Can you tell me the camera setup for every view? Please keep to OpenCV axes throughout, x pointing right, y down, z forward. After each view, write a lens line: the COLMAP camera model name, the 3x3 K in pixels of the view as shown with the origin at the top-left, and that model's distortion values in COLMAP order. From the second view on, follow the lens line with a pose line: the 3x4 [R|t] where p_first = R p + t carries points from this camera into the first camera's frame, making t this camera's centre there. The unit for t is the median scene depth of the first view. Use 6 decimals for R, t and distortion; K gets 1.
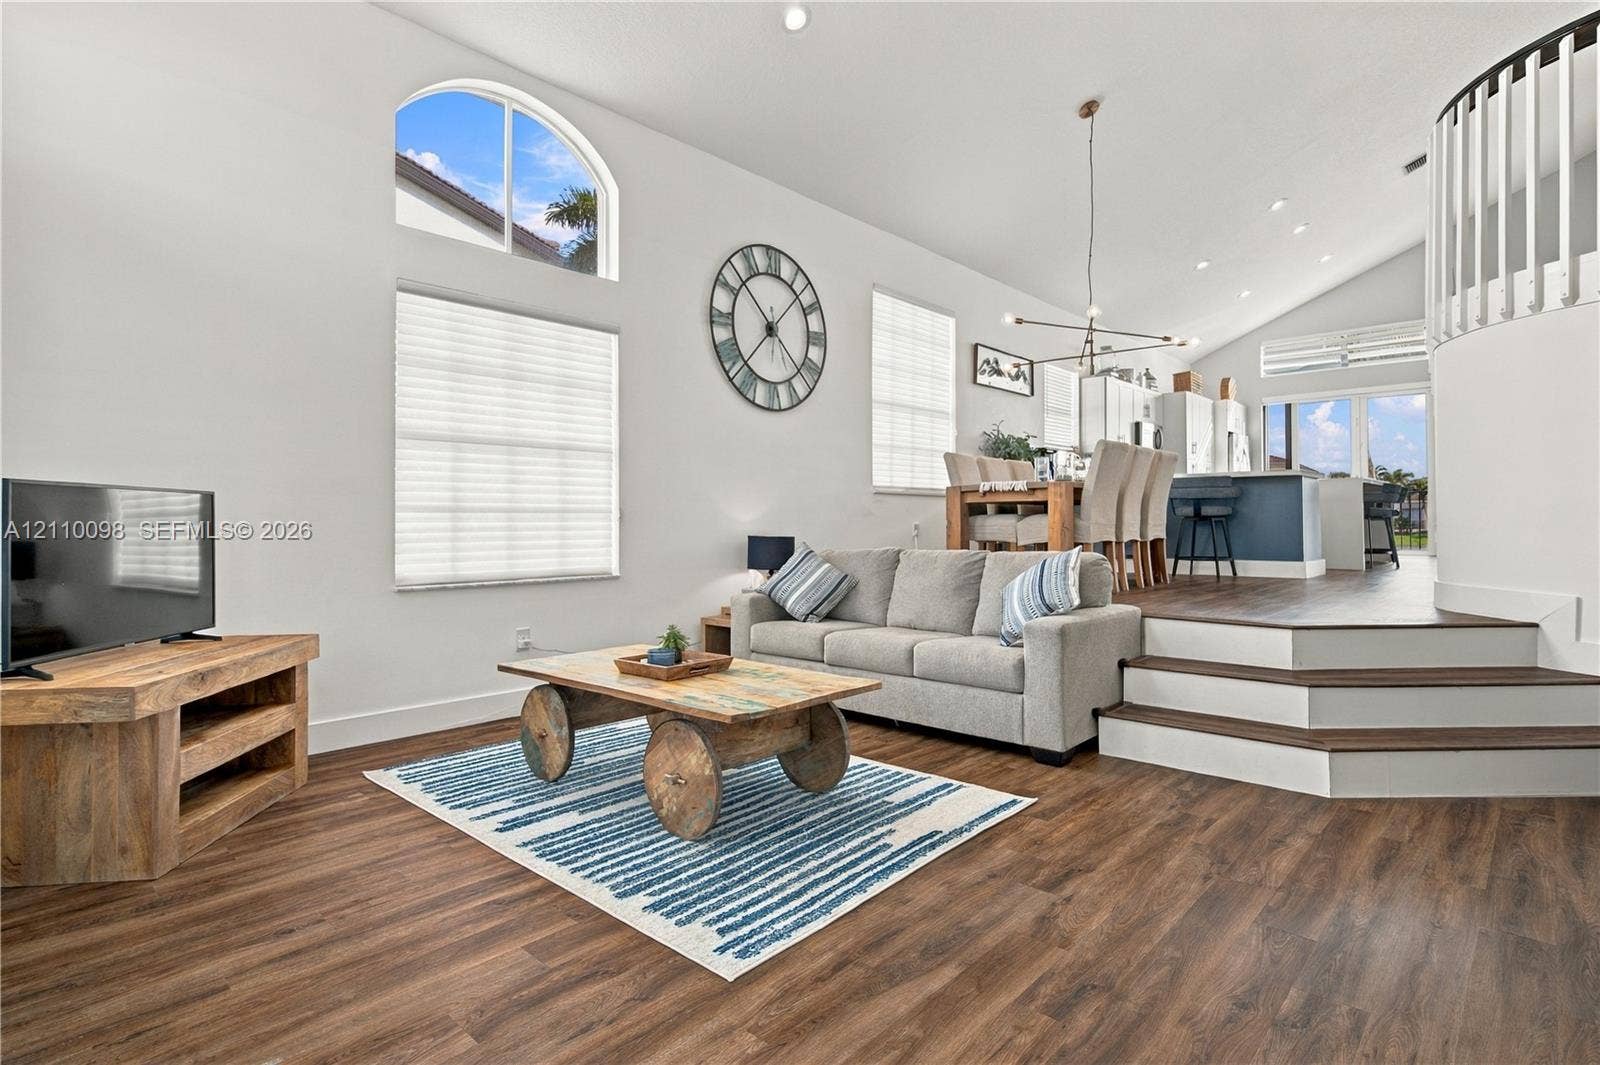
lens RADIAL K [[797.7, 0, 799.3], [0, 797.7, 511.9], [0, 0, 1]] dist [0.010326, -0.003908]
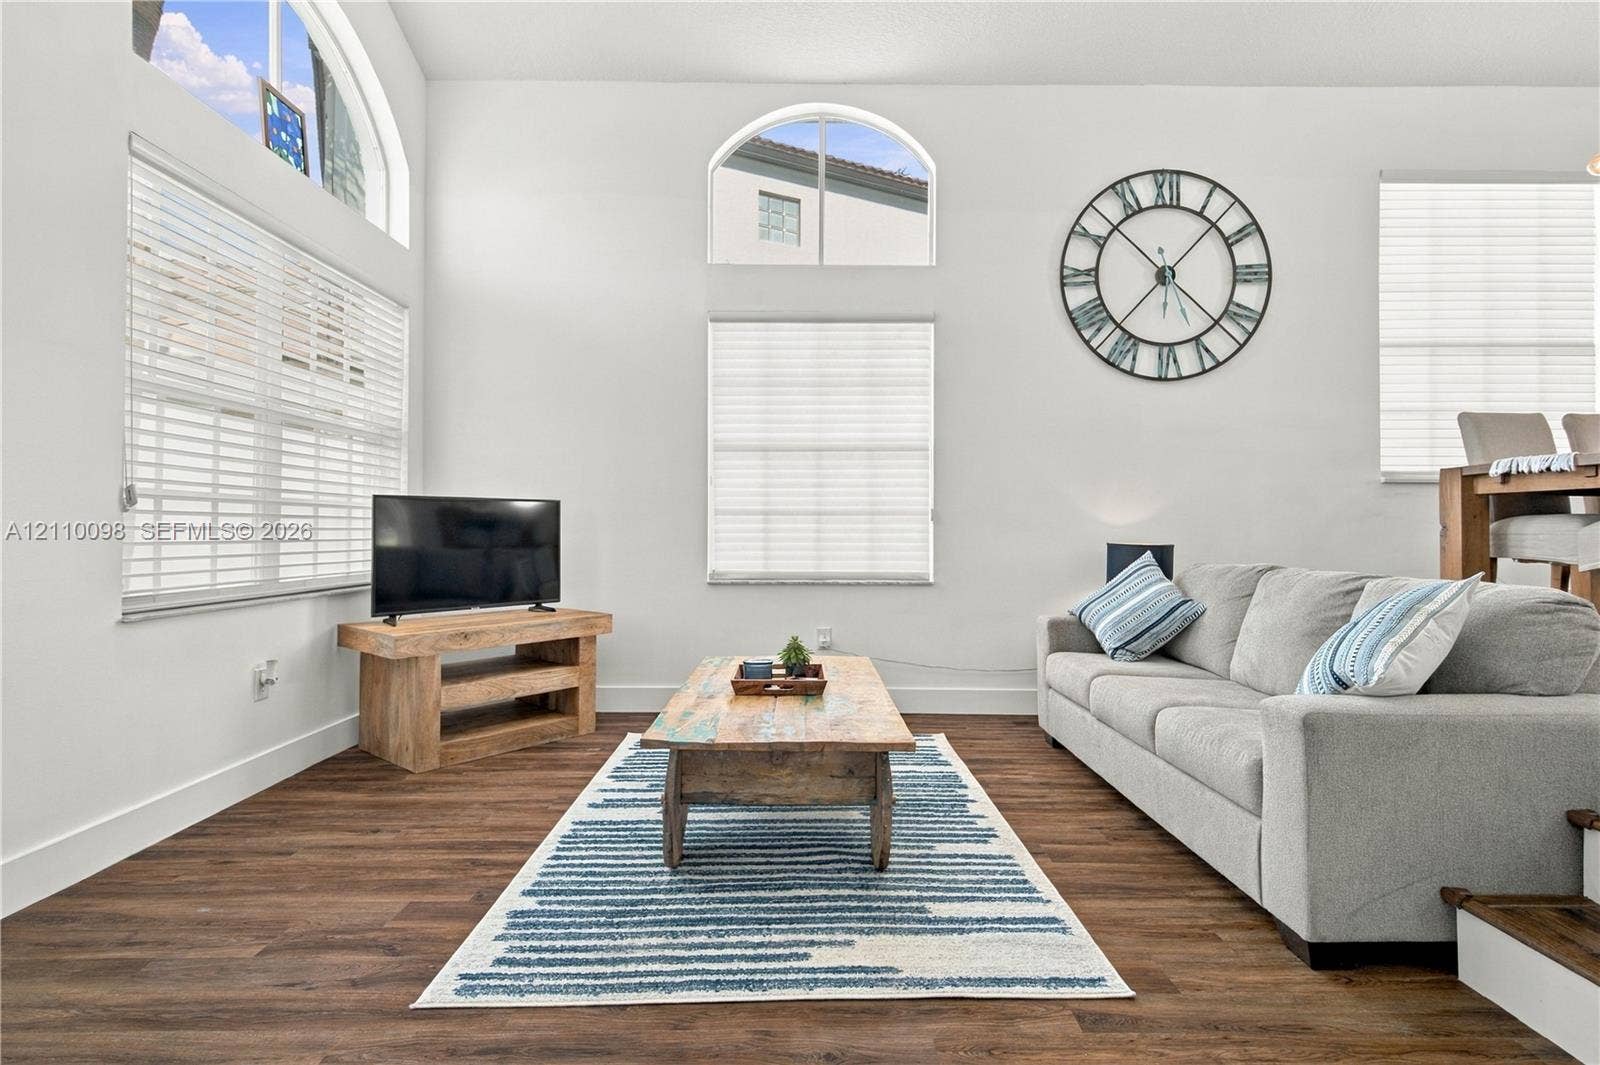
lens RADIAL K [[797.7, 0, 811.9], [0, 797.7, 518.9], [0, 0, 1]] dist [0.010326, -0.003908]
pose [[0.689556, -0.001765, -0.724231, 0.305717], [0.004880, 0.999986, 0.002209, 0.002966], [0.724216, -0.005058, 0.689554, 0.228734]]
